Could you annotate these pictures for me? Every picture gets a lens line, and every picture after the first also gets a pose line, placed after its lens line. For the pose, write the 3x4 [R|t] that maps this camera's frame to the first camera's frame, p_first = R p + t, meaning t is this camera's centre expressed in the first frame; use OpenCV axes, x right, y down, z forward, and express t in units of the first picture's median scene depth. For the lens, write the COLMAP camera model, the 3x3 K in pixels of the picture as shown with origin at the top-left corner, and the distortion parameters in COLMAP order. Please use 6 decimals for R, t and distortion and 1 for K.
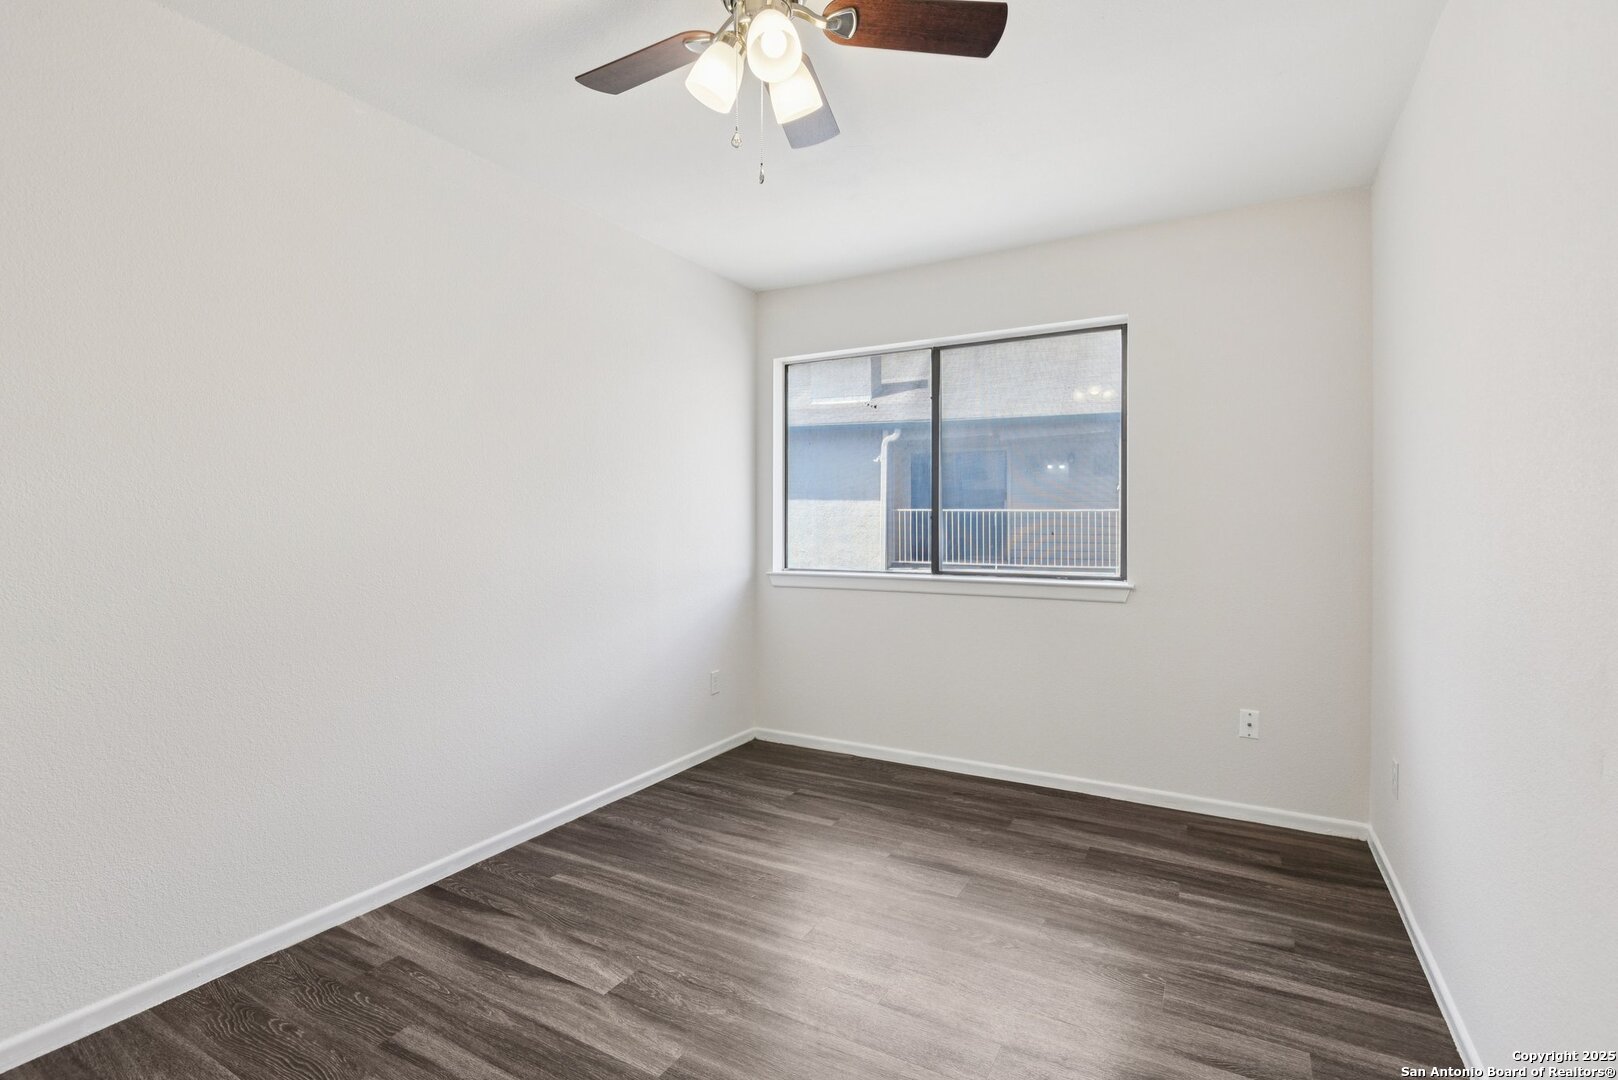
lens RADIAL K [[756.2, 0, 804.9], [0, 756.2, 529.6], [0, 0, 1]] dist [0.004079, -0.007462]
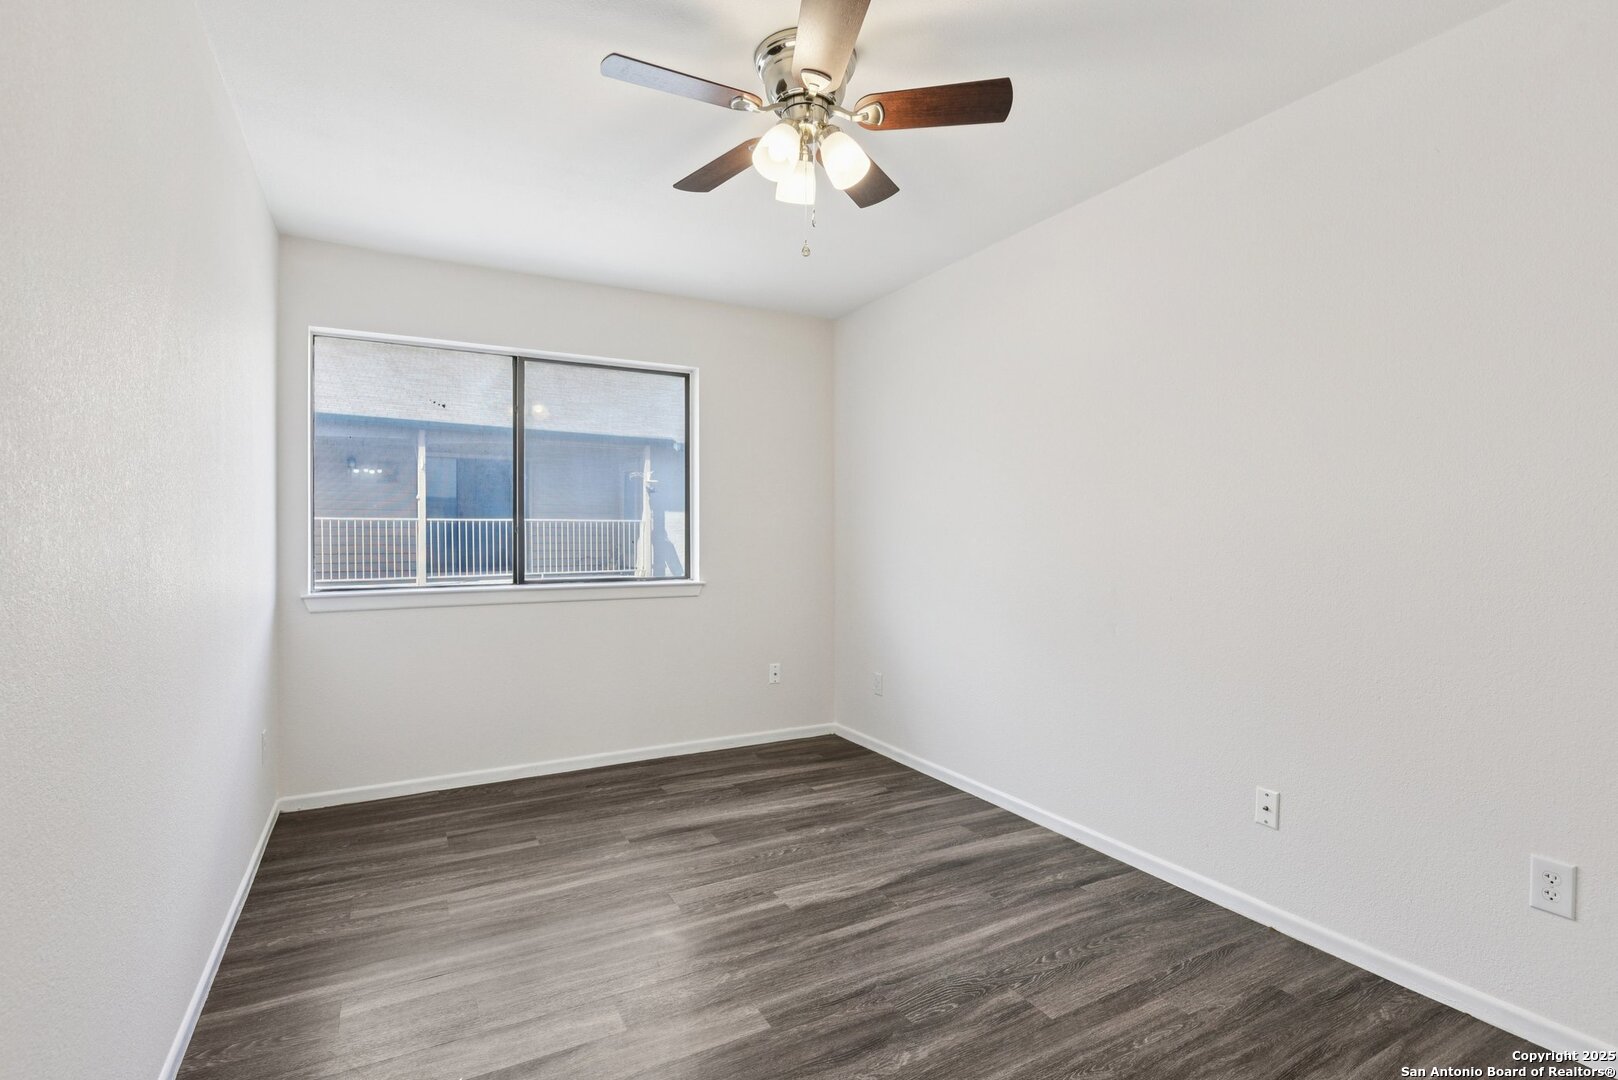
lens RADIAL K [[756.2, 0, 804.9], [0, 756.2, 529.6], [0, 0, 1]] dist [0.004079, -0.007462]
pose [[0.534301, 0.003498, 0.845287, -0.697786], [0.007212, 0.999936, -0.008696, -0.001764], [-0.845263, 0.010743, 0.534242, 0.219357]]
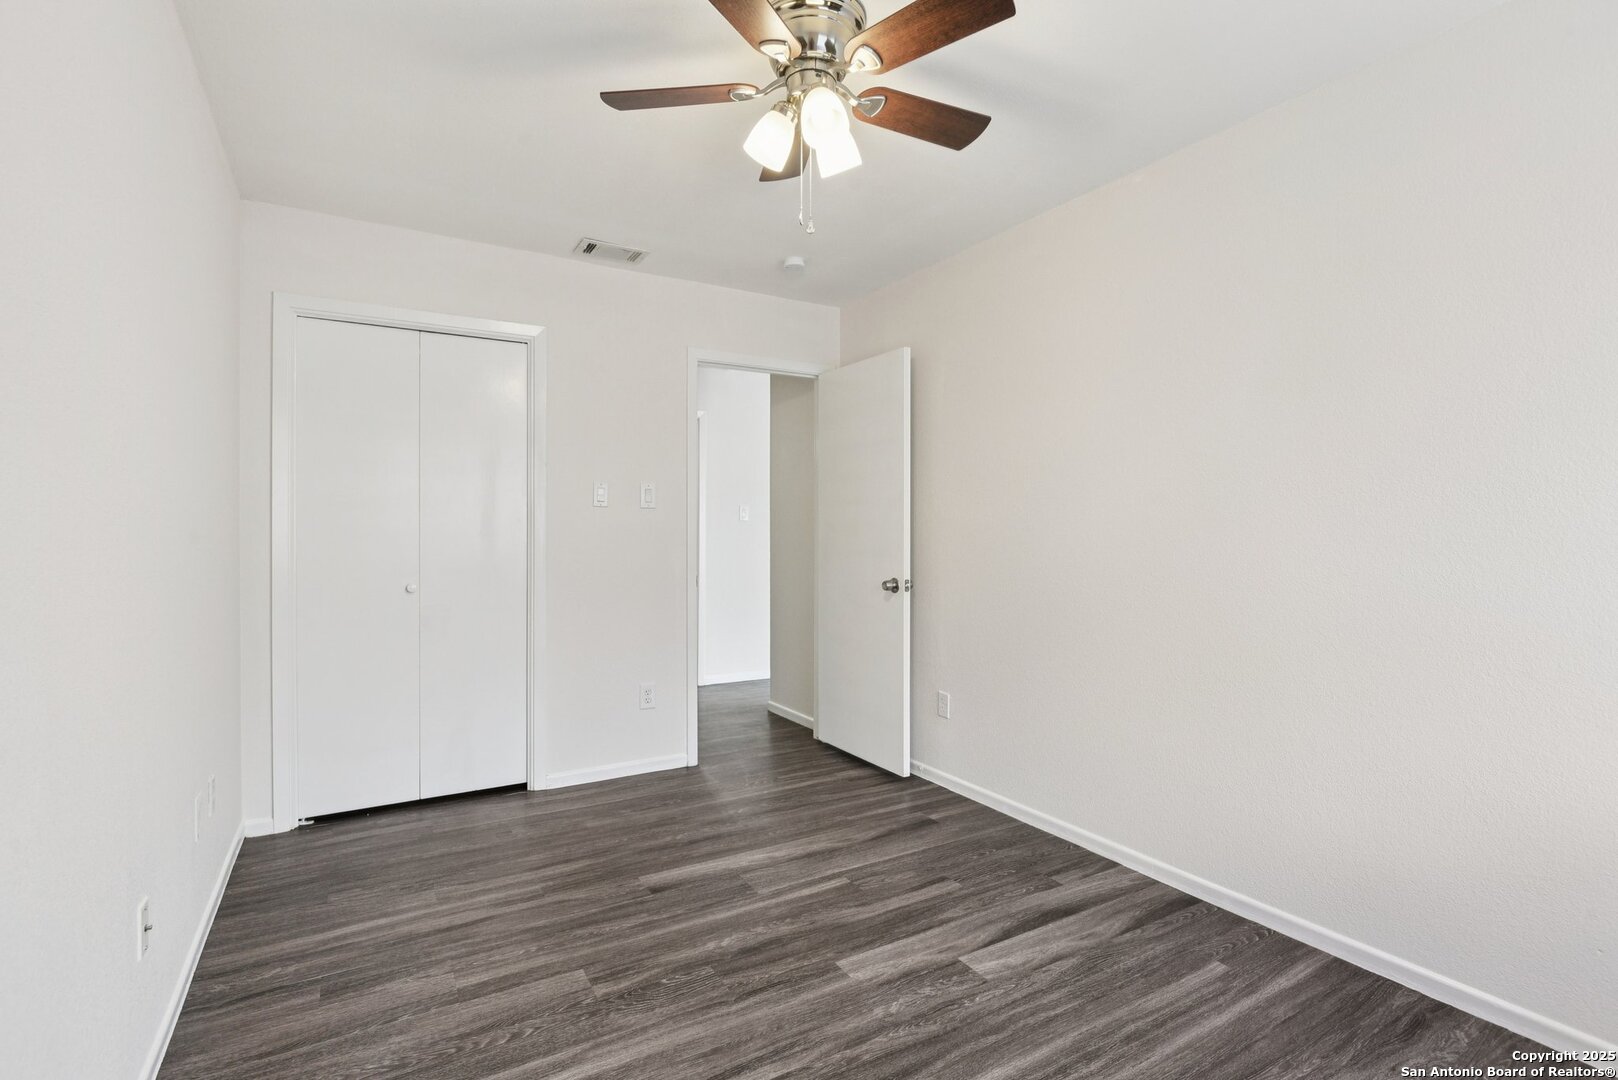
lens RADIAL K [[756.2, 0, 804.9], [0, 756.2, 529.6], [0, 0, 1]] dist [0.004079, -0.007462]
pose [[-0.501895, -0.011446, -0.864853, 0.593548], [-0.009963, 0.999923, -0.007452, -0.000433], [0.864871, 0.004876, -0.501971, 0.997279]]
